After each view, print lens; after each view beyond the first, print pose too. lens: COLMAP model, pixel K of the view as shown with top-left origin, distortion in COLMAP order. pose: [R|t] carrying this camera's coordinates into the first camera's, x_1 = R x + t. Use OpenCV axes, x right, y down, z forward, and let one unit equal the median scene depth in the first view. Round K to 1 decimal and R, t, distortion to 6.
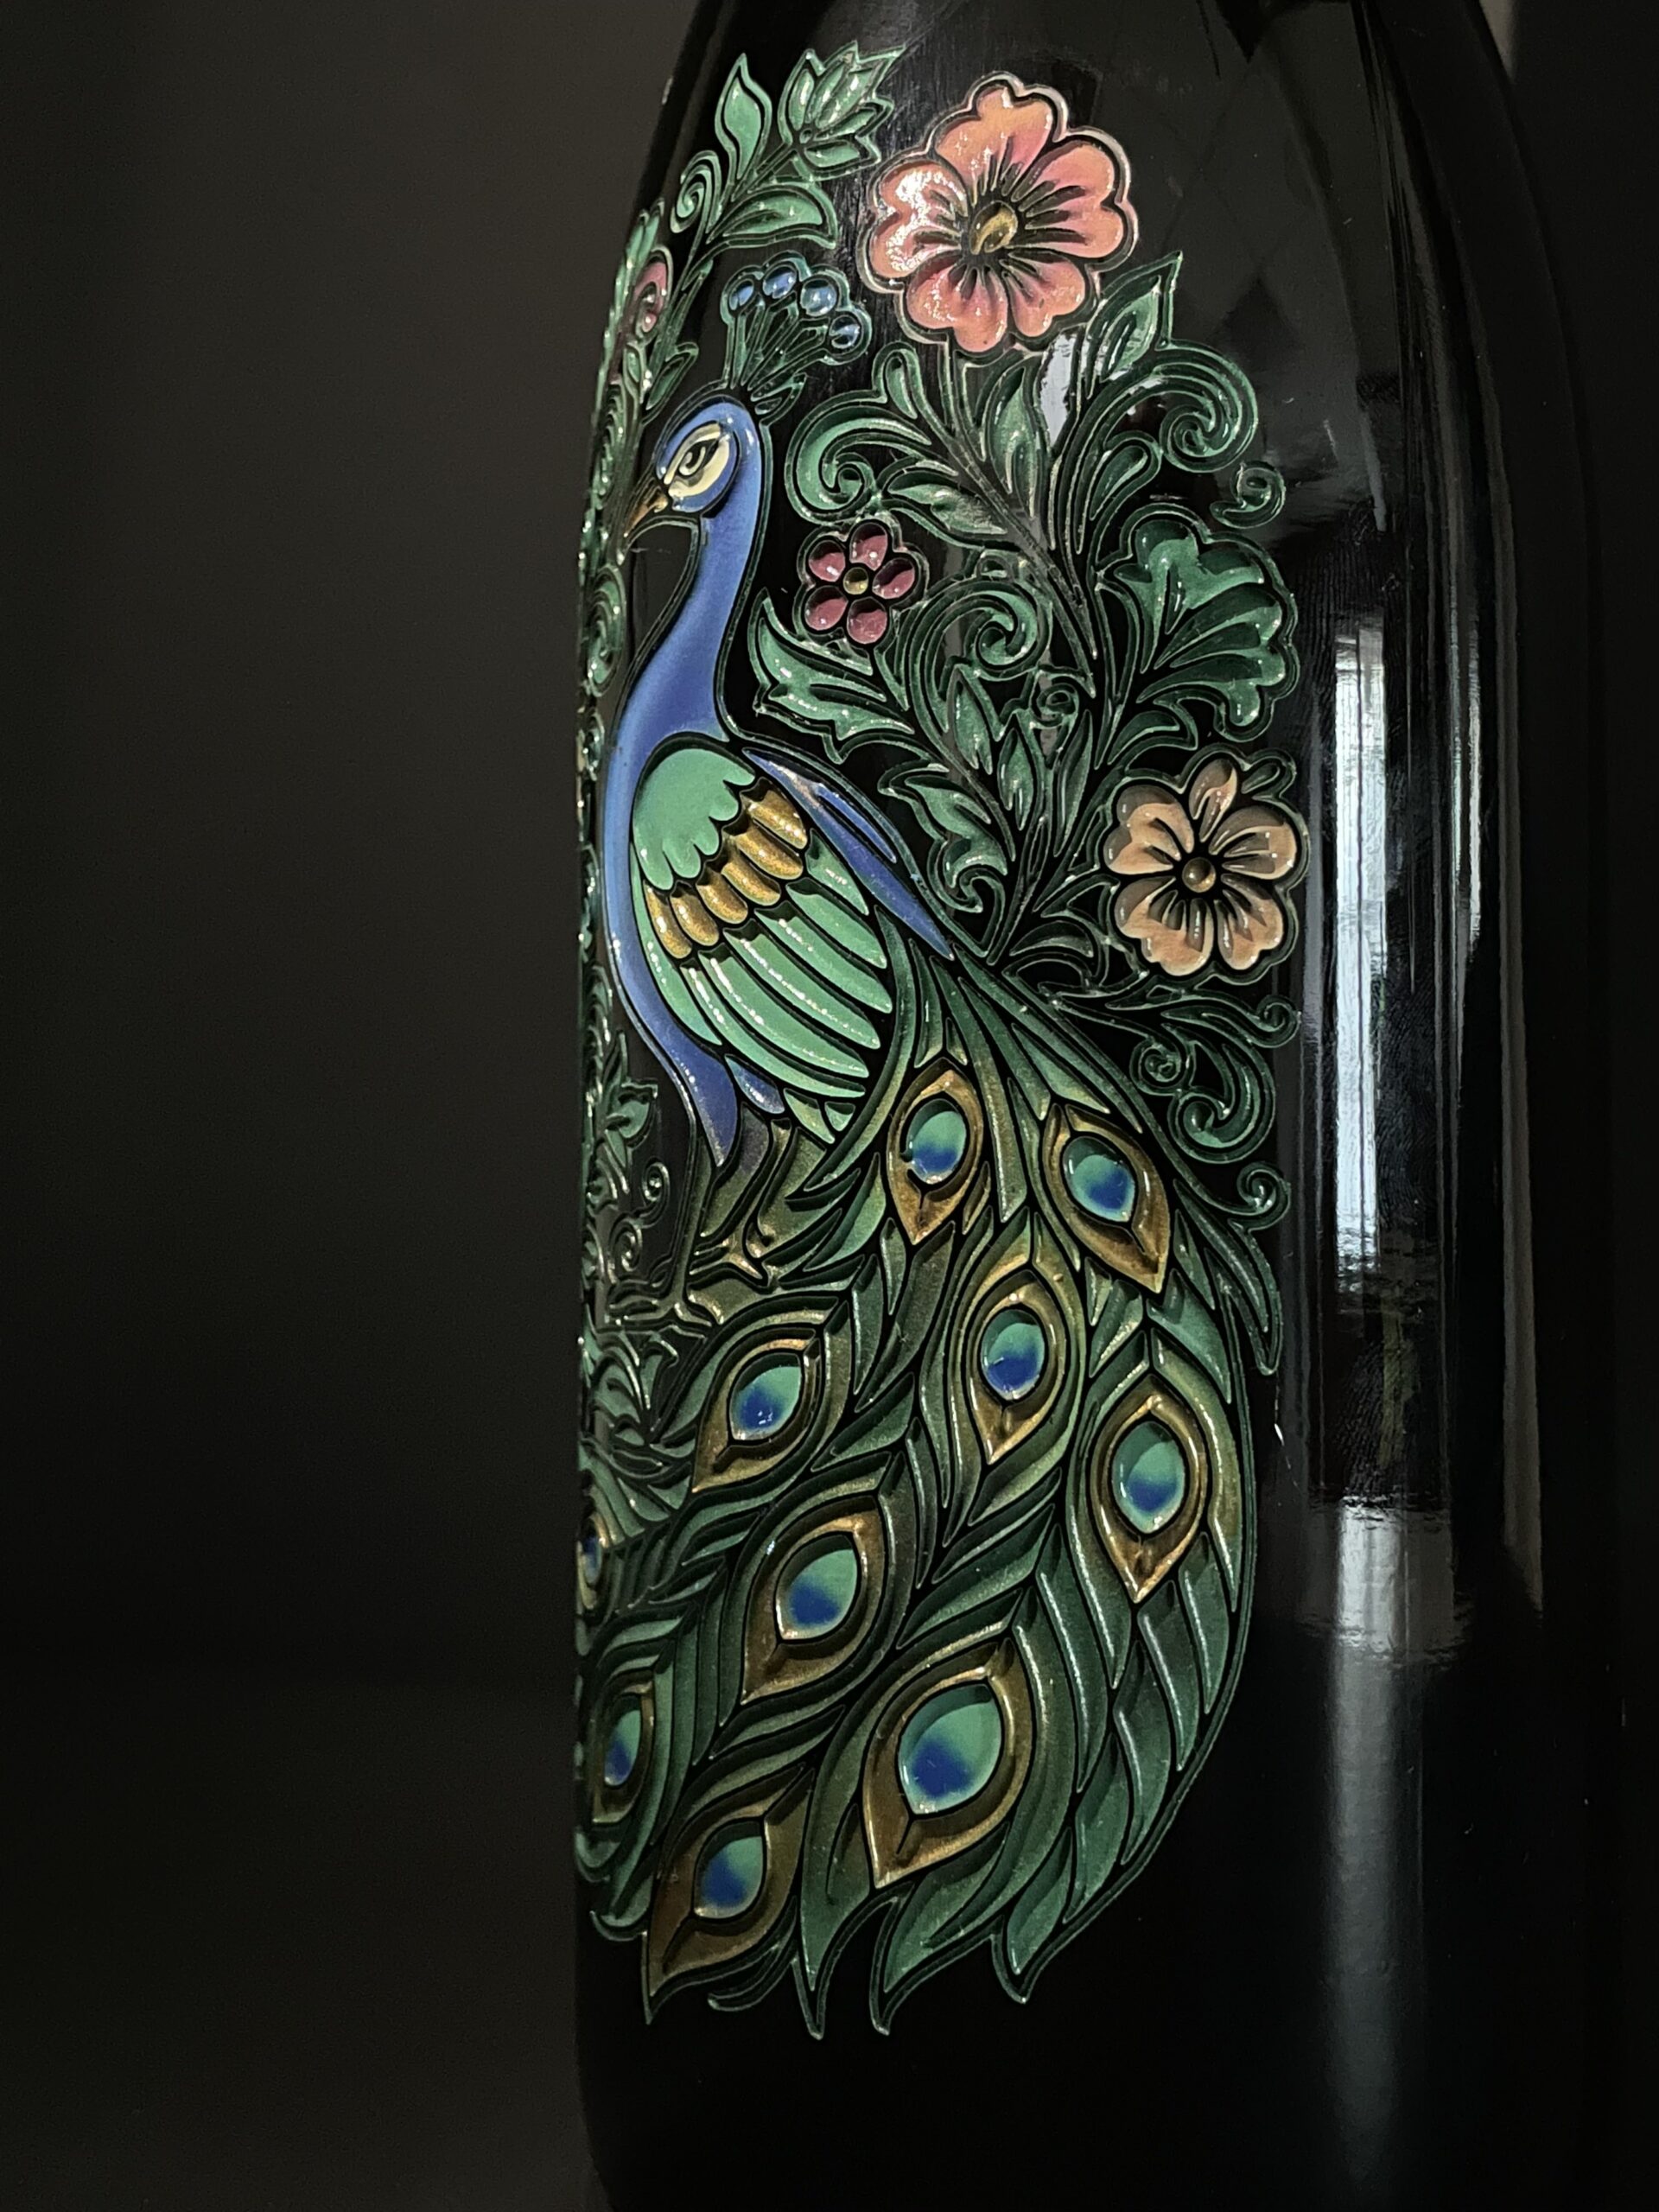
lens RADIAL K [[2445.5, 0, 830.2], [0, 2445.5, 1104.4], [0, 0, 1]] dist [0.103620, 0.000000]
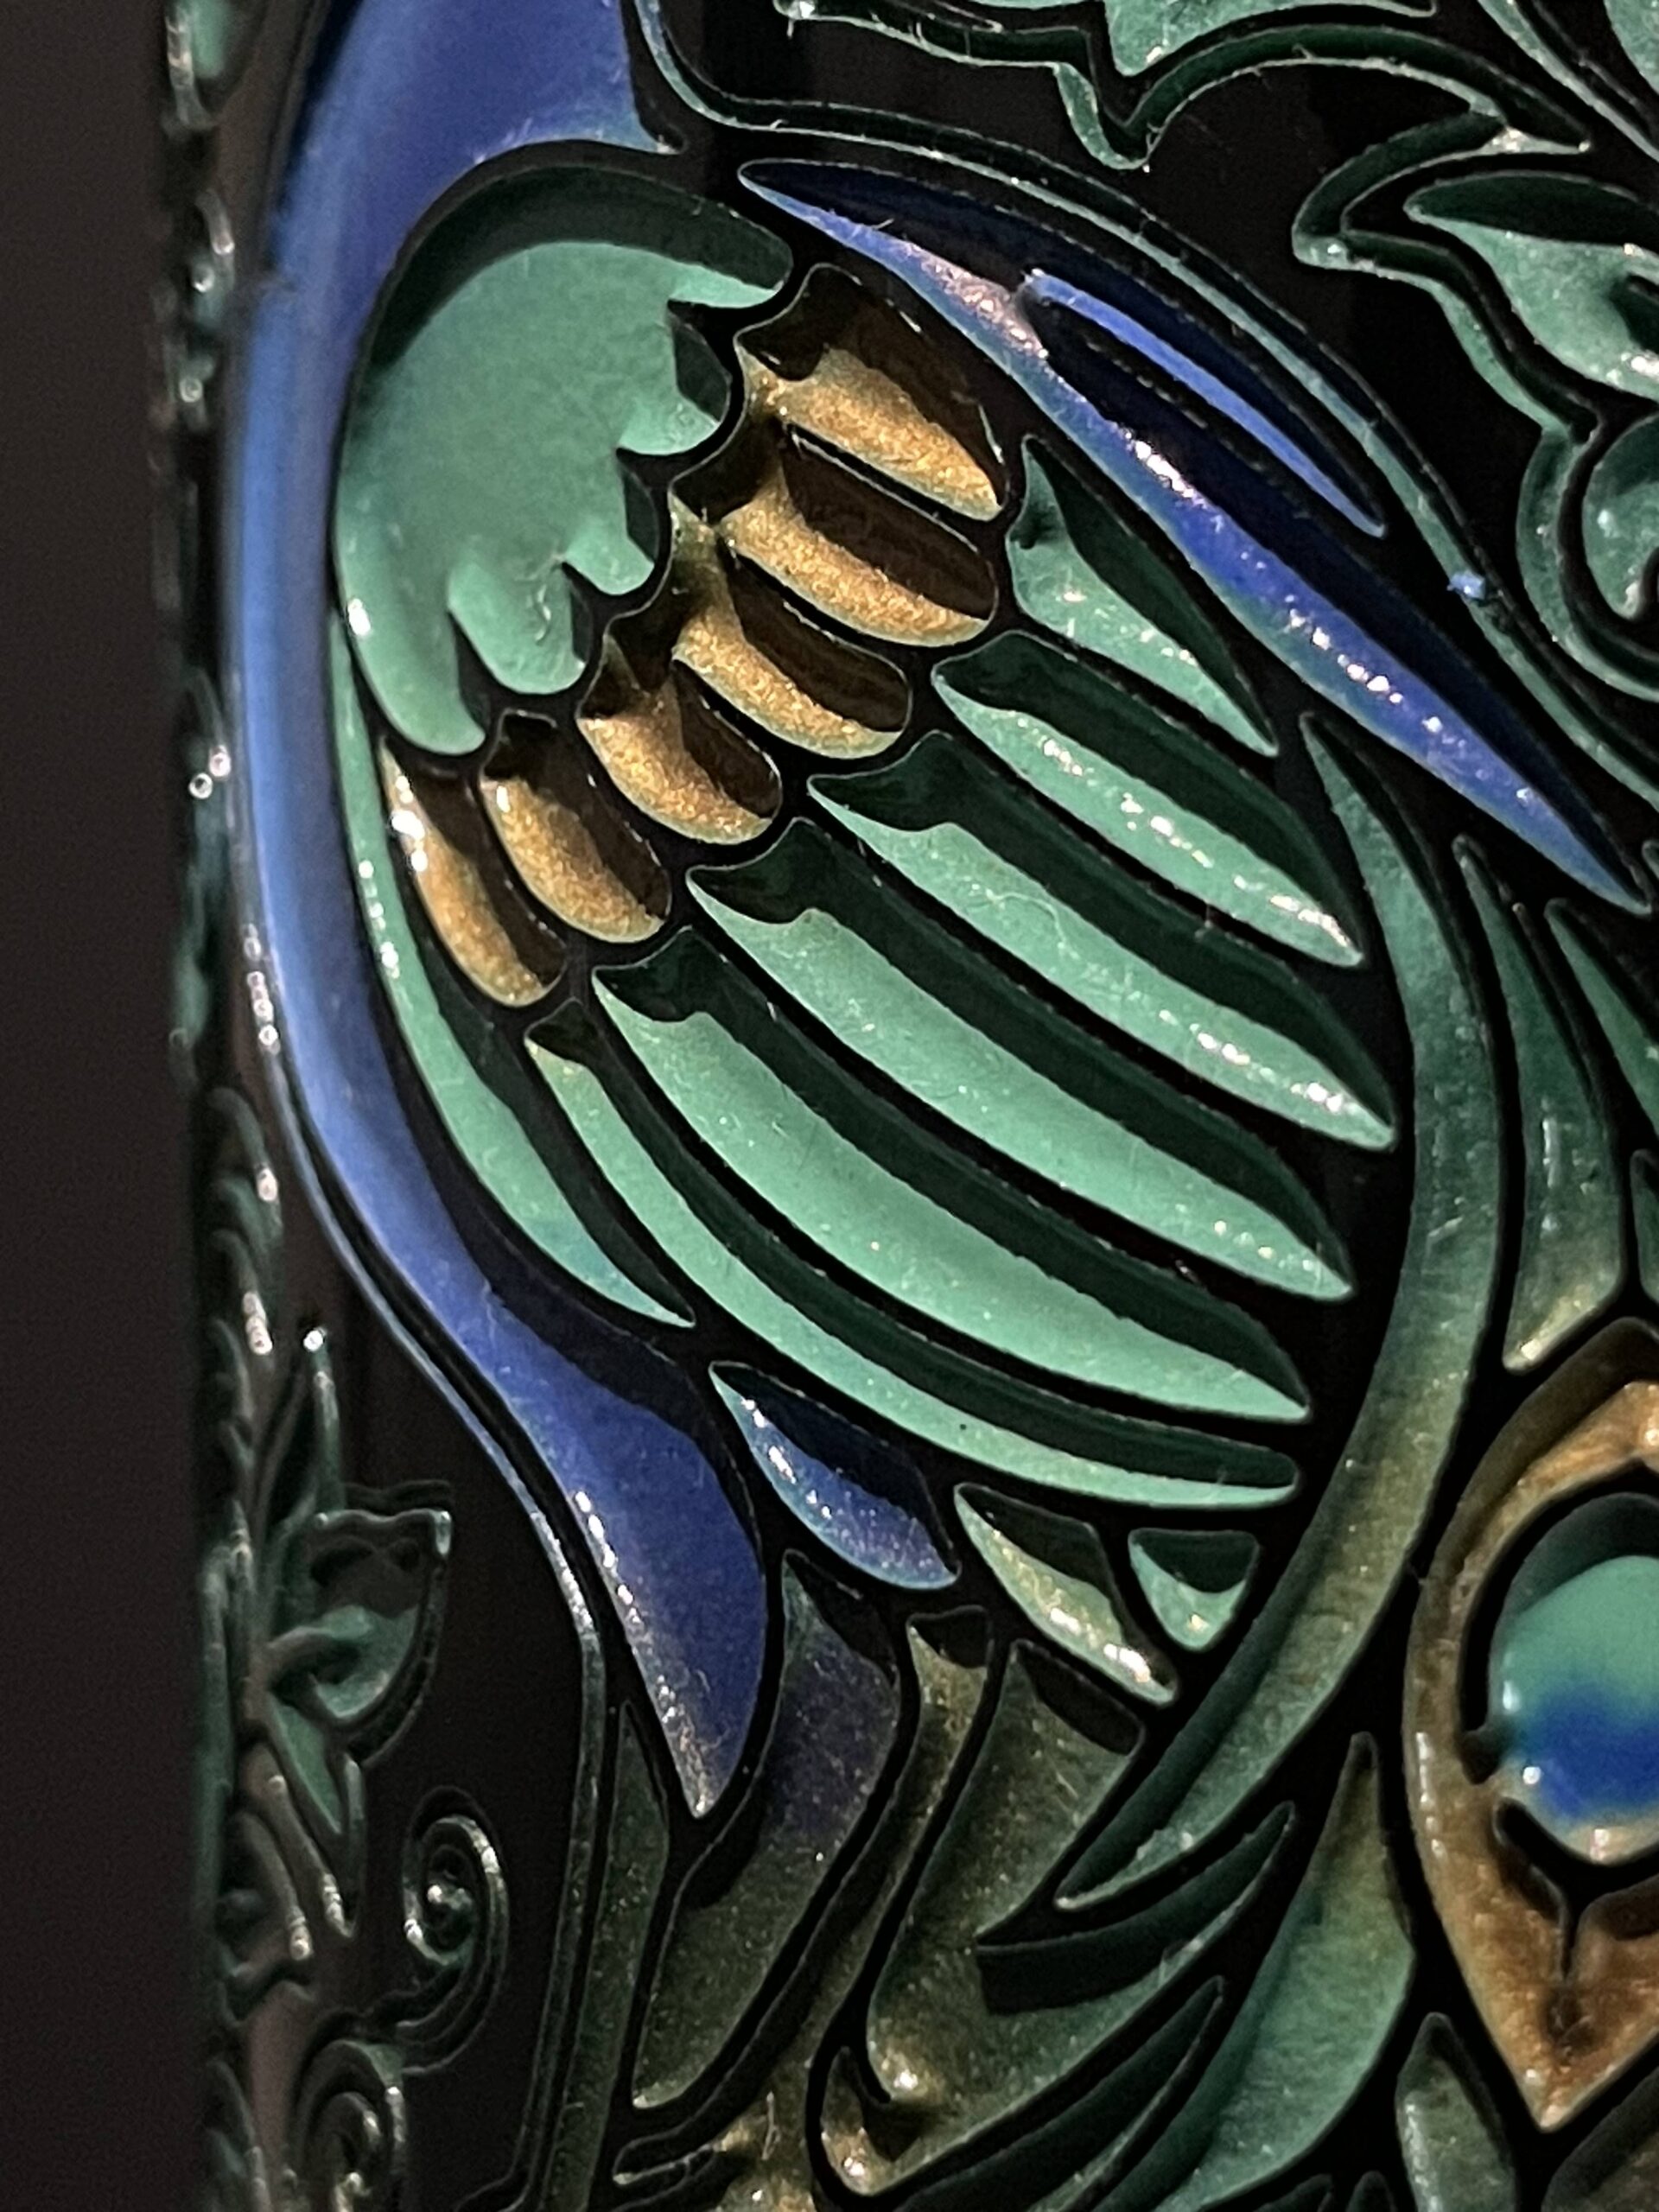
lens RADIAL K [[5030.7, 0, 825.0], [0, 5030.7, 1105.8], [0, 0, 1]] dist [0.048398, 0.000000]
pose [[0.999001, -0.039221, -0.021416, -0.018990], [0.036457, 0.992466, -0.116970, 0.013956], [0.025842, 0.116072, 0.992905, 0.493393]]
